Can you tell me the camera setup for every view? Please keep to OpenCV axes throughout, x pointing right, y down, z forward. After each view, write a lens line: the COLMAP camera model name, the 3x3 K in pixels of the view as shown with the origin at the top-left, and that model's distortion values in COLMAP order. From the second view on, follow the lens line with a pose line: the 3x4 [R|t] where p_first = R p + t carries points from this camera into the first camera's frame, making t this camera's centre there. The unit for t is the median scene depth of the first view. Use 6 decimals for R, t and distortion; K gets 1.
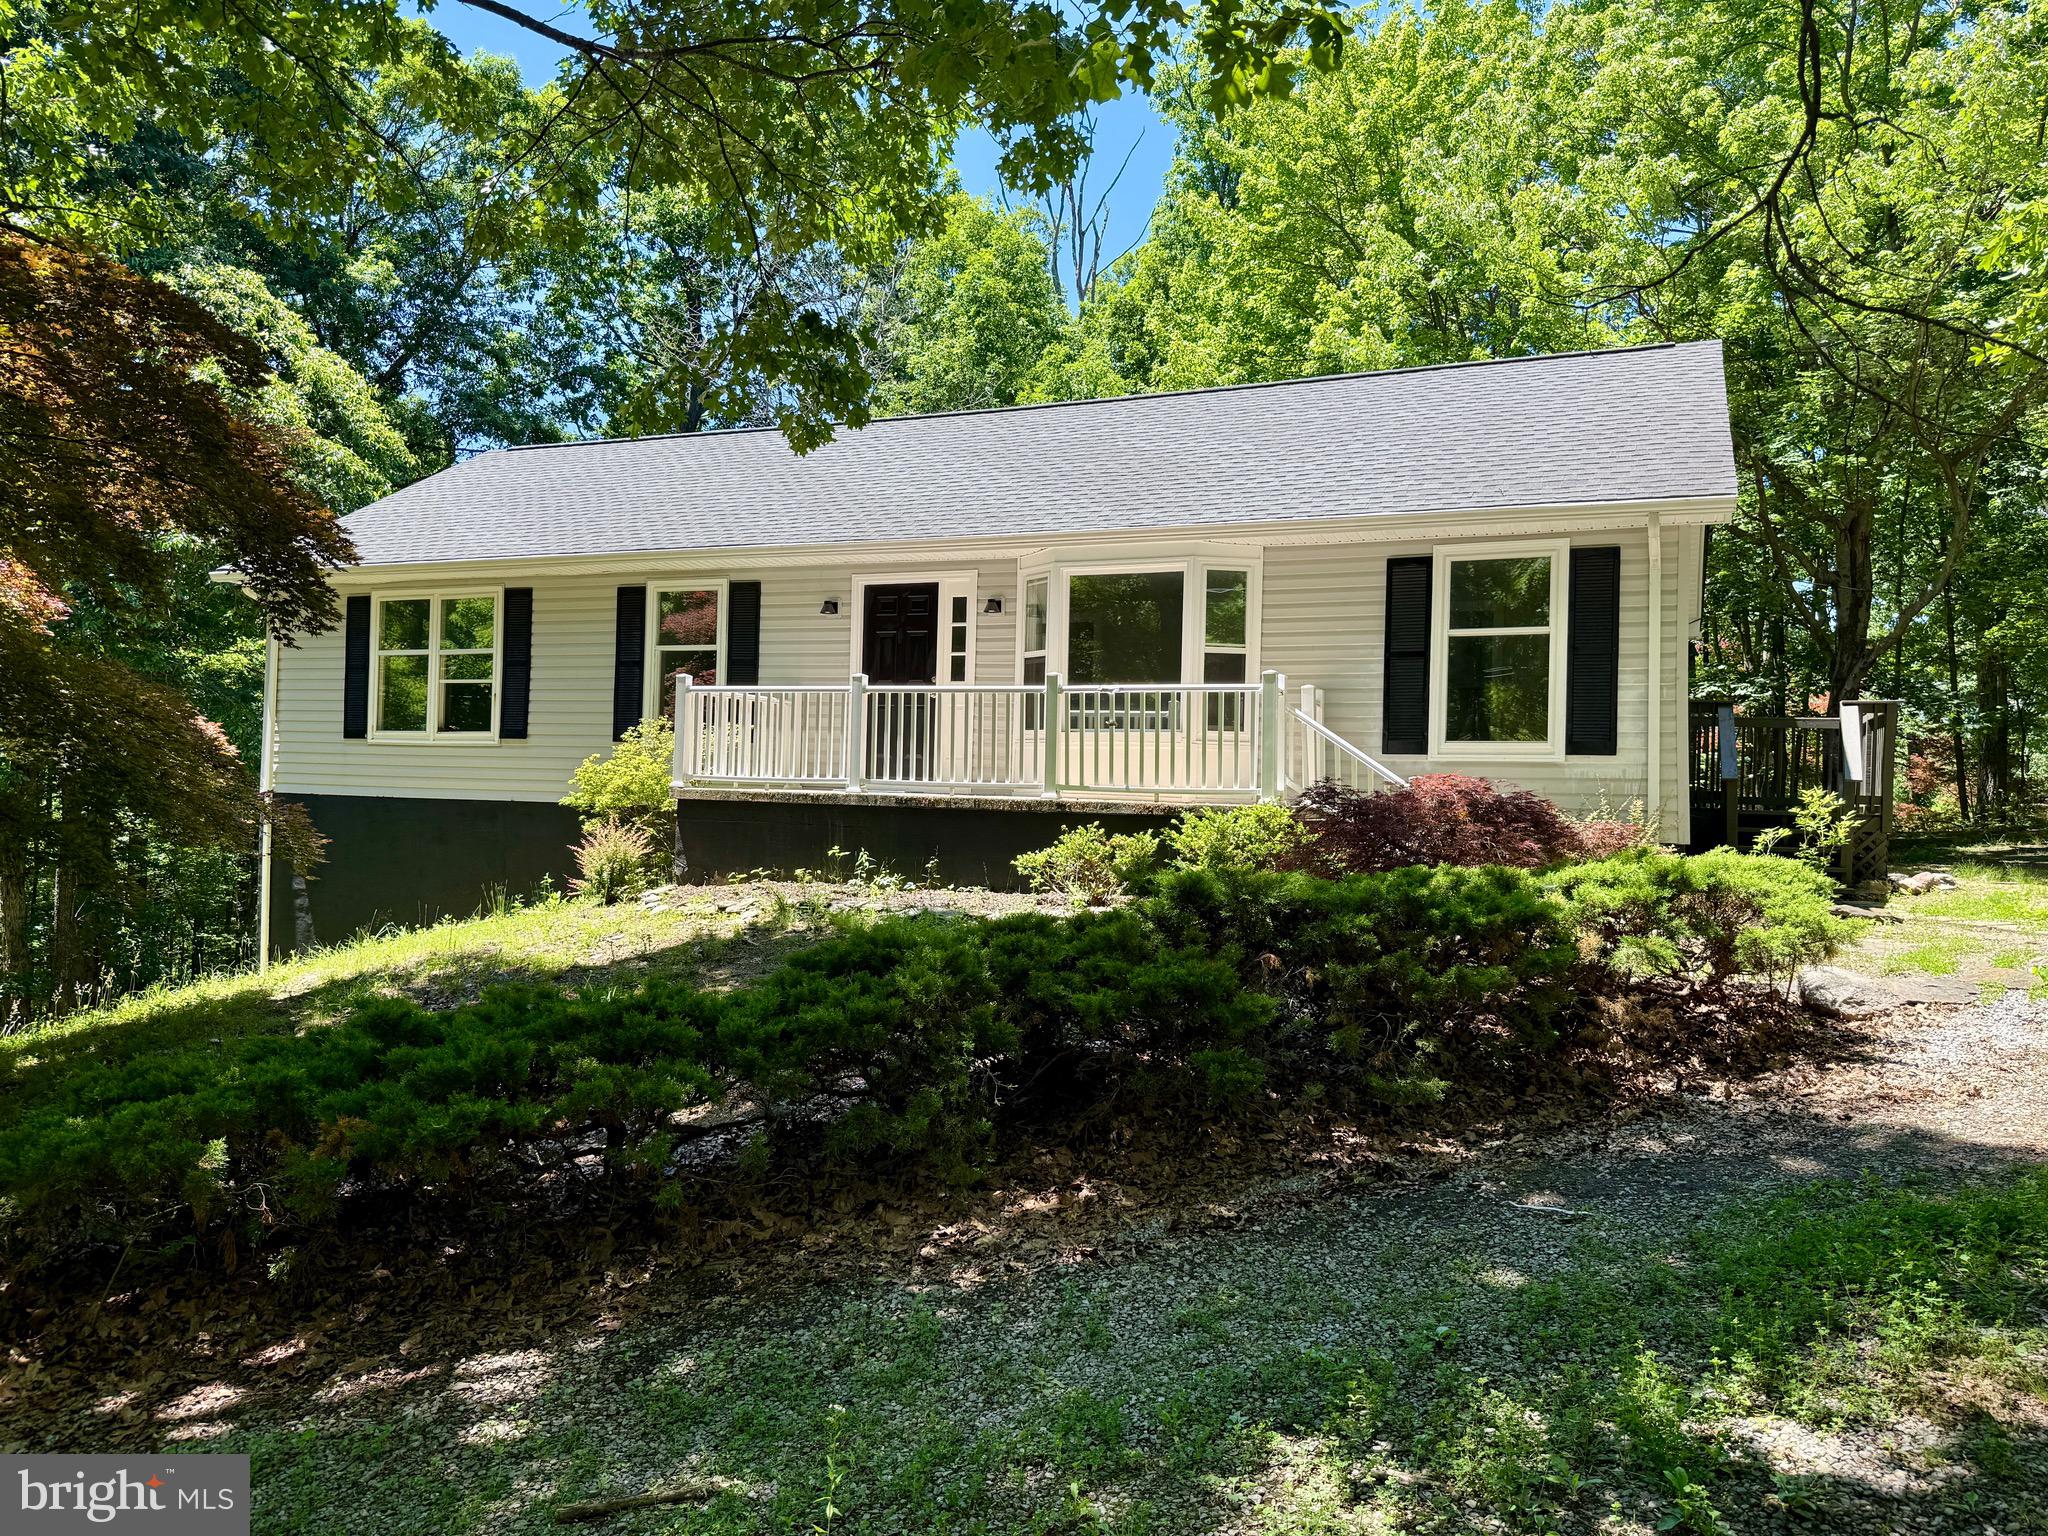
lens RADIAL K [[1442.3, 0, 1028.4], [0, 1442.3, 758.7], [0, 0, 1]] dist [0.049536, -0.049837]
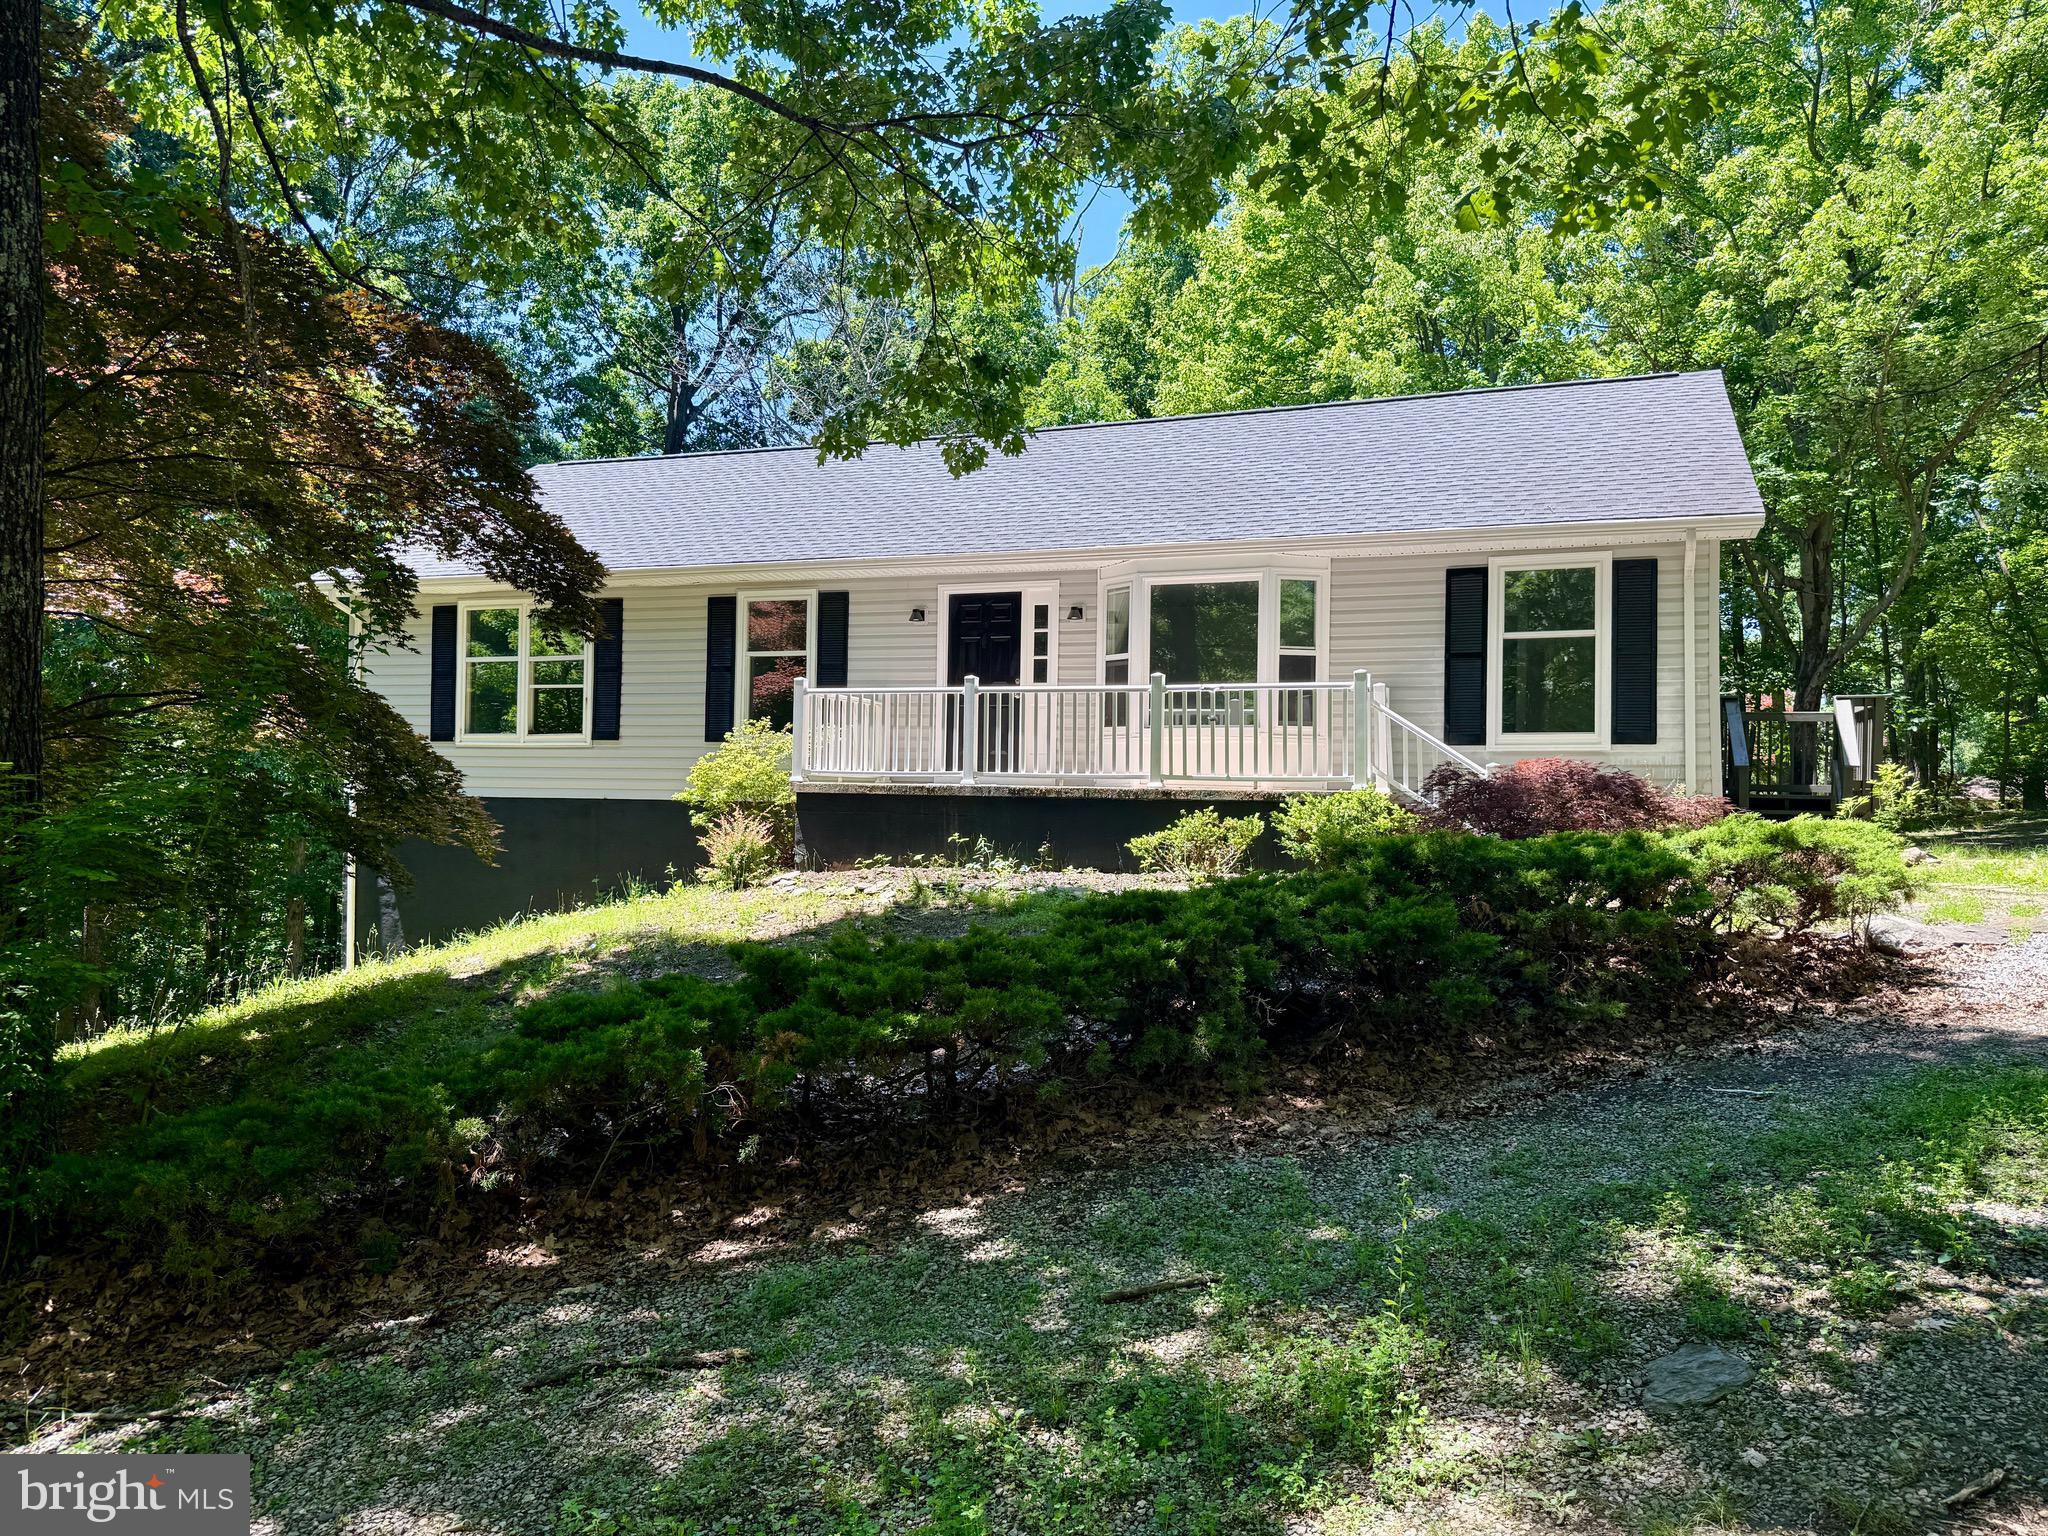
lens RADIAL K [[1442.3, 0, 1030.2], [0, 1442.3, 764.2], [0, 0, 1]] dist [0.049536, -0.049837]
pose [[0.998615, -0.008649, 0.051901, -0.123345], [0.008662, 0.999962, -0.000030, 0.008123], [-0.051898, 0.000479, 0.998652, -0.088070]]
